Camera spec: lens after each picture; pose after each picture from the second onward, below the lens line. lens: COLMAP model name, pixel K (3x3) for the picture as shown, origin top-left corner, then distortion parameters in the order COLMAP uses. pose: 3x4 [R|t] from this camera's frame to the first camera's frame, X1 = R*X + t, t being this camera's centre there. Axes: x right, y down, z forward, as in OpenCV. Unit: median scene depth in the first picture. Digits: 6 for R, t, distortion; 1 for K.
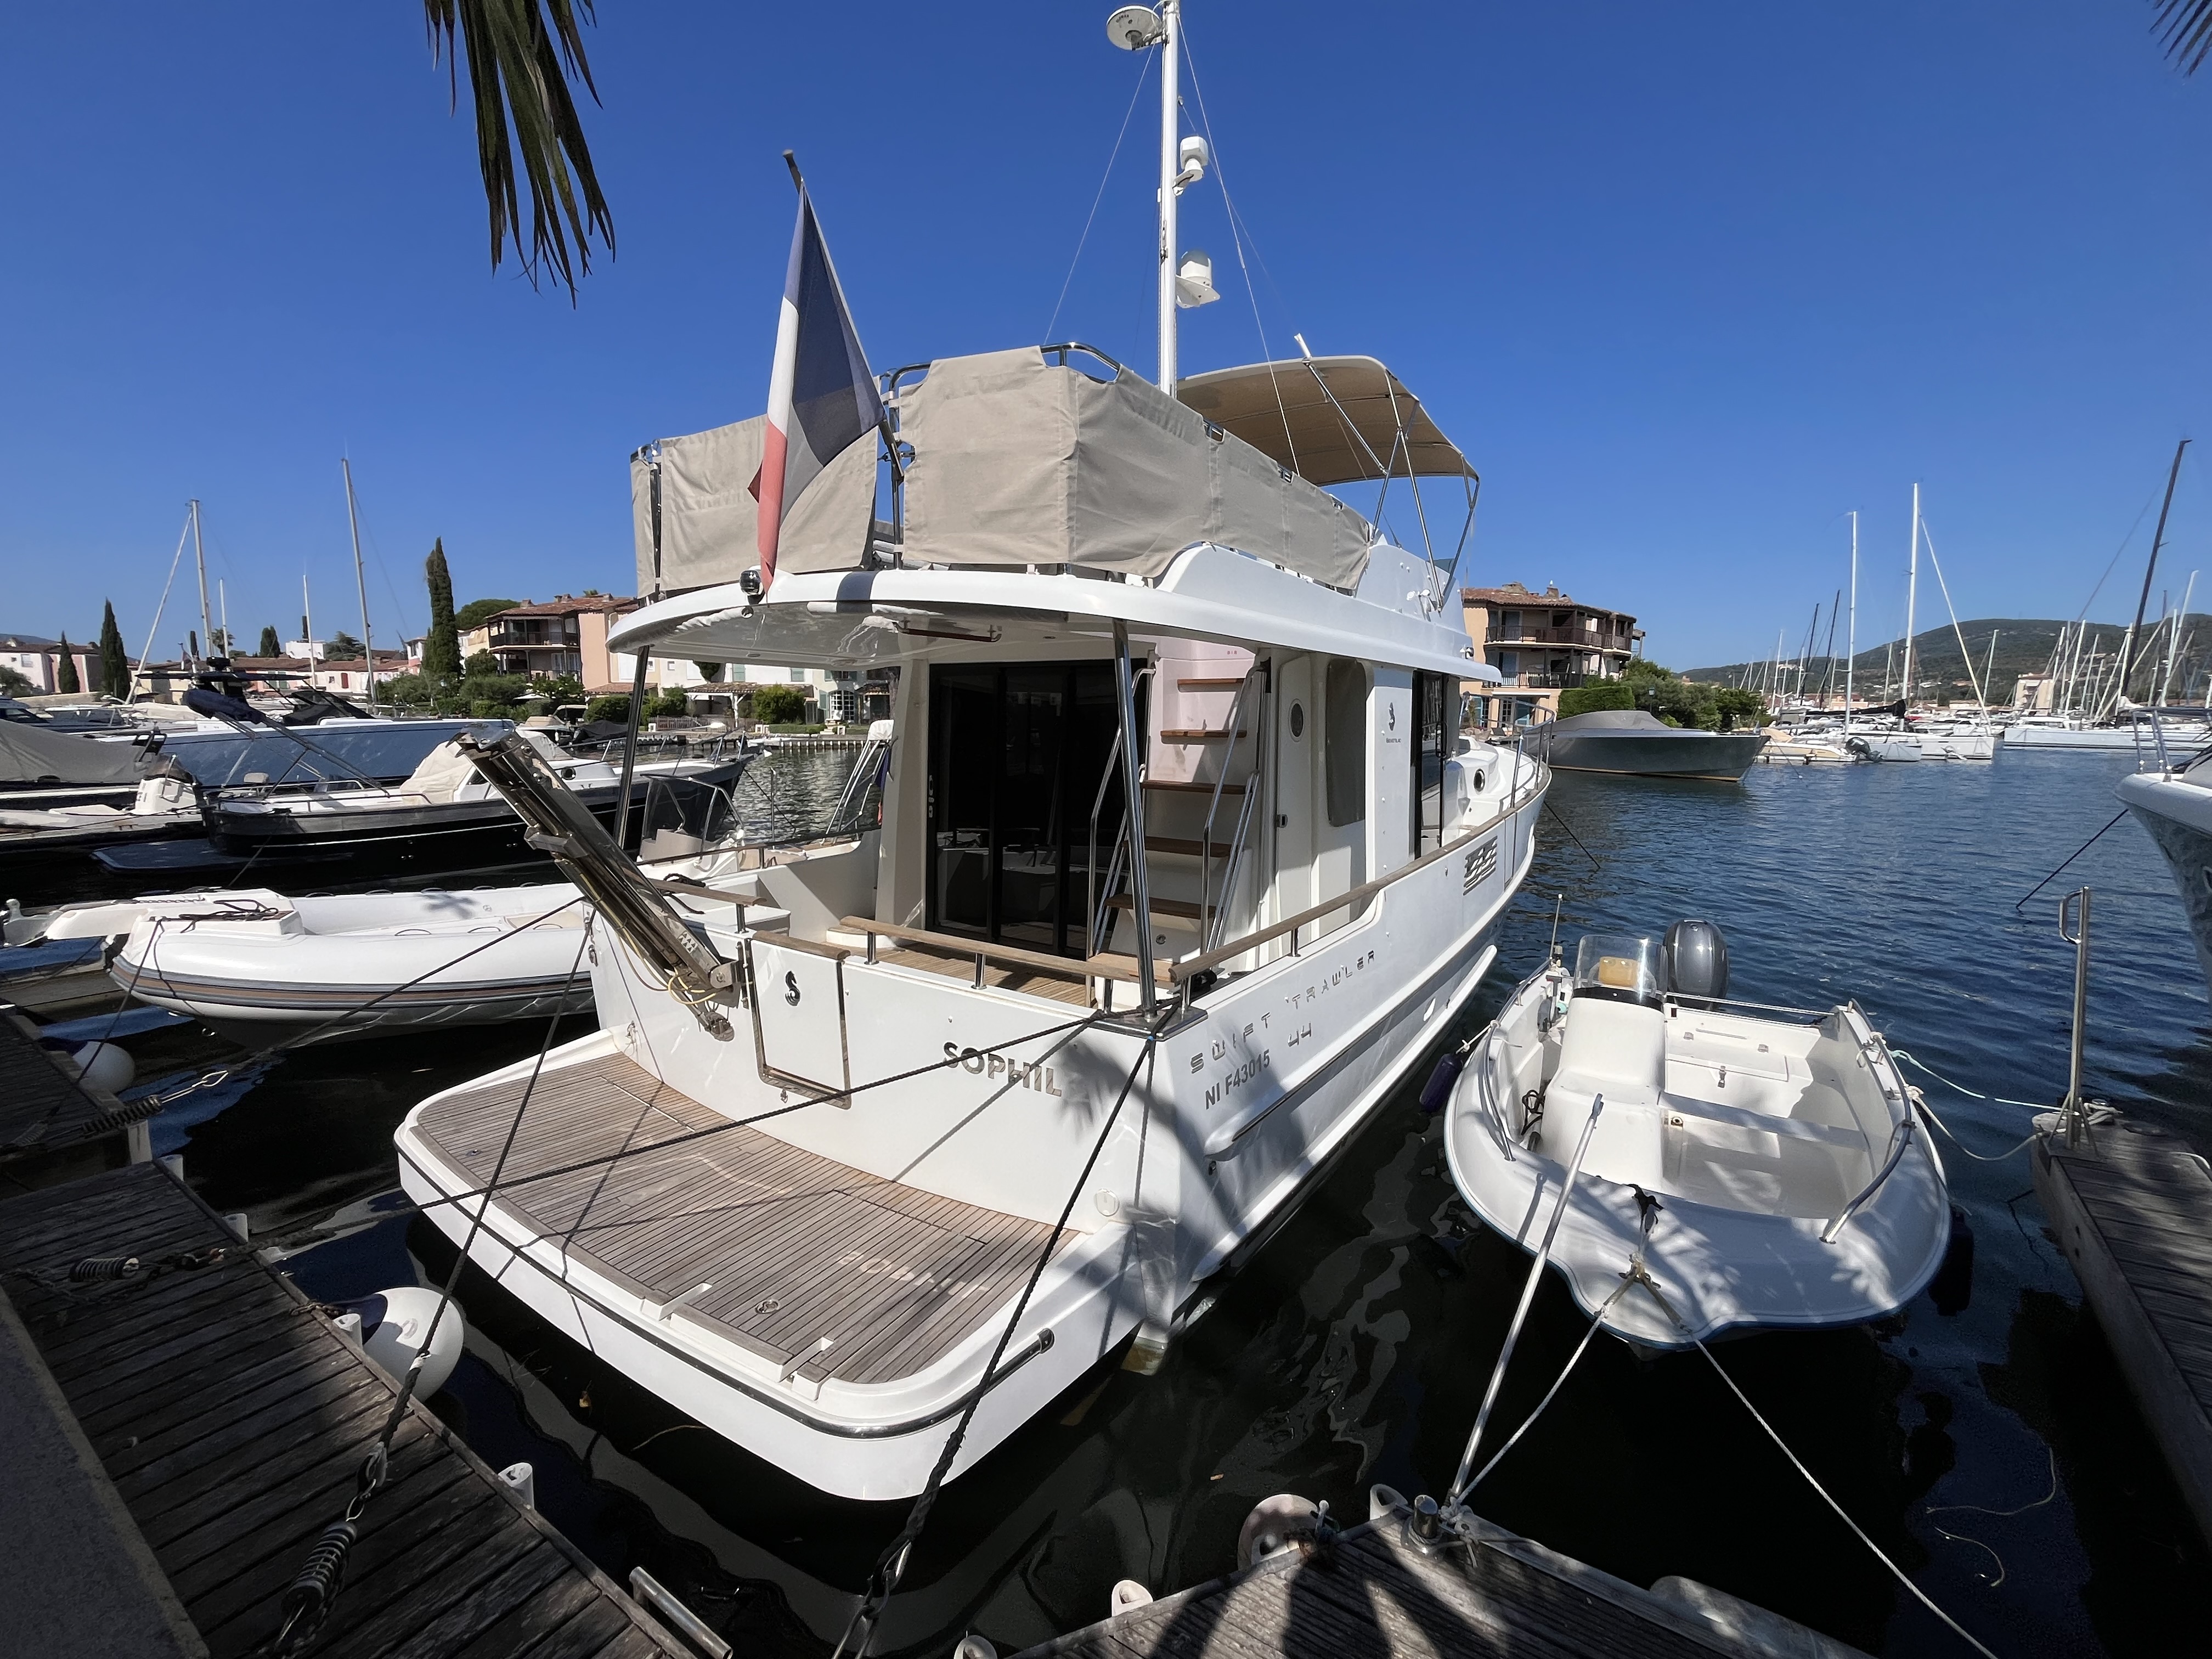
lens RADIAL K [[900.9, 0, 1109.9], [0, 900.9, 826.1], [0, 0, 1]] dist [-0.015578, -0.000066]
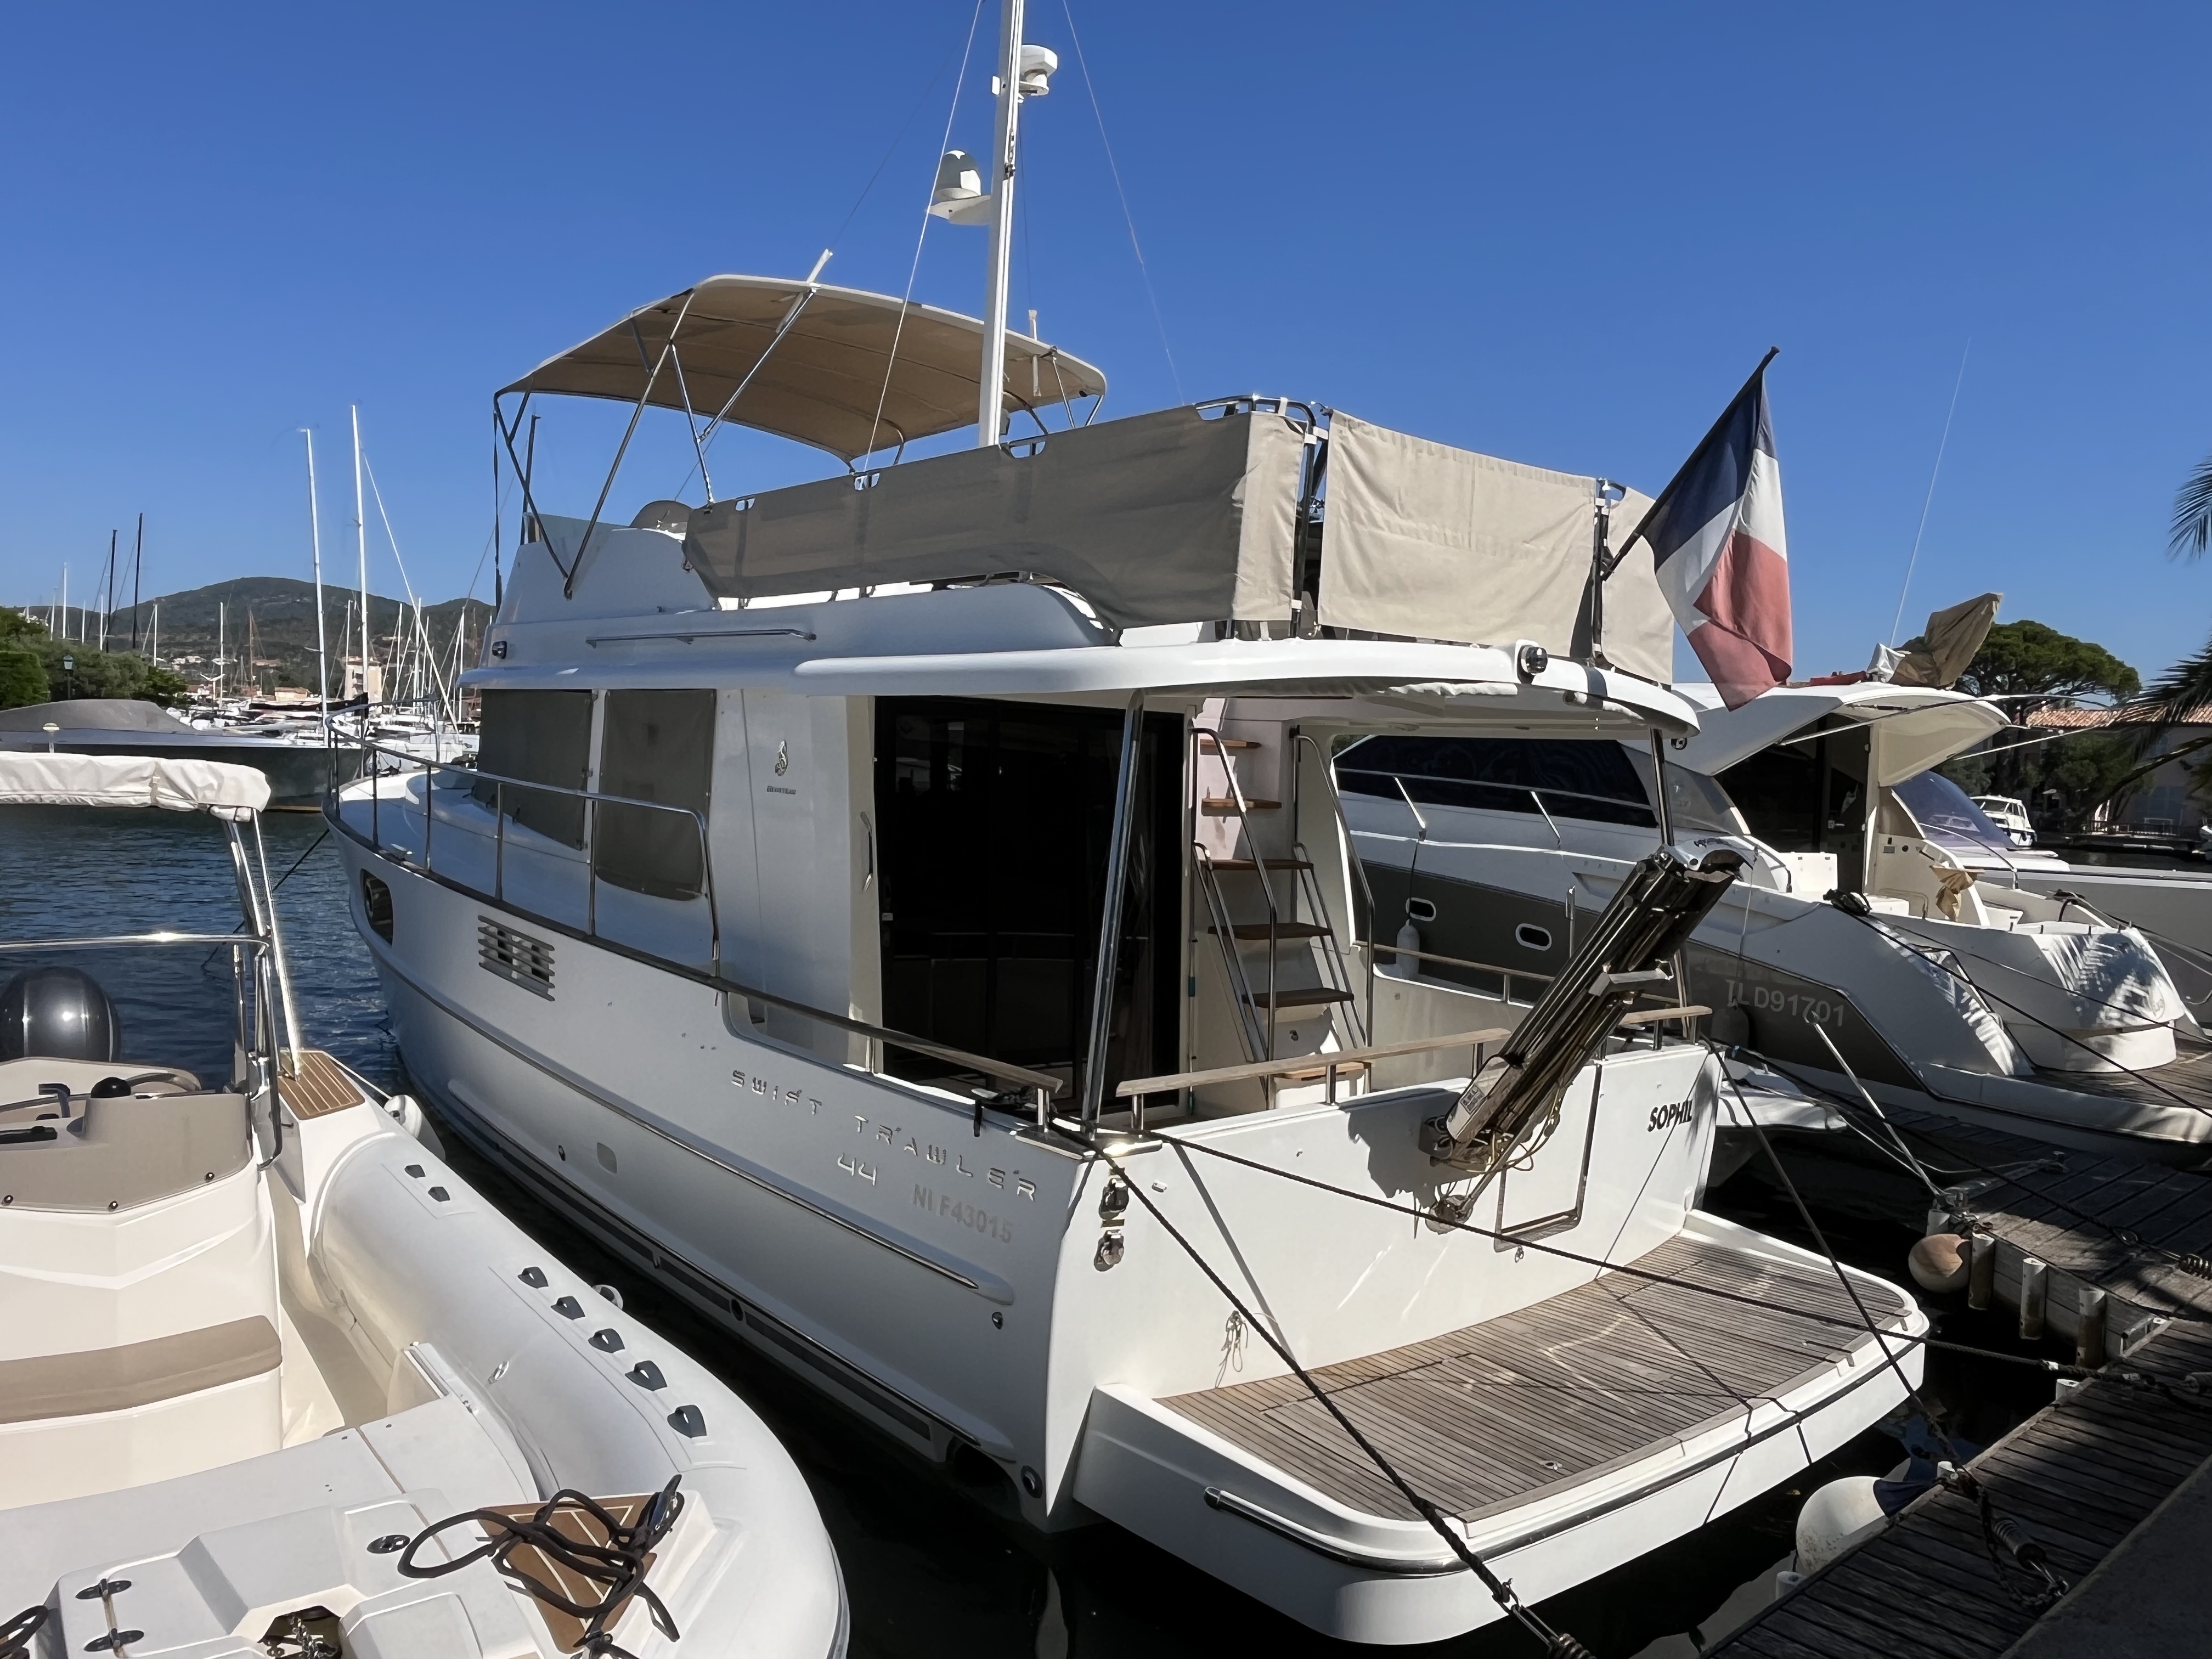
lens RADIAL K [[1498.3, 0, 1106.7], [0, 1498.3, 830.3], [0, 0, 1]] dist [-0.005433, -0.001732]
pose [[0.284896, -0.049142, 0.957298, -1.688053], [0.084355, 0.996096, 0.026029, -0.157645], [-0.954839, 0.073337, 0.287929, 0.870862]]
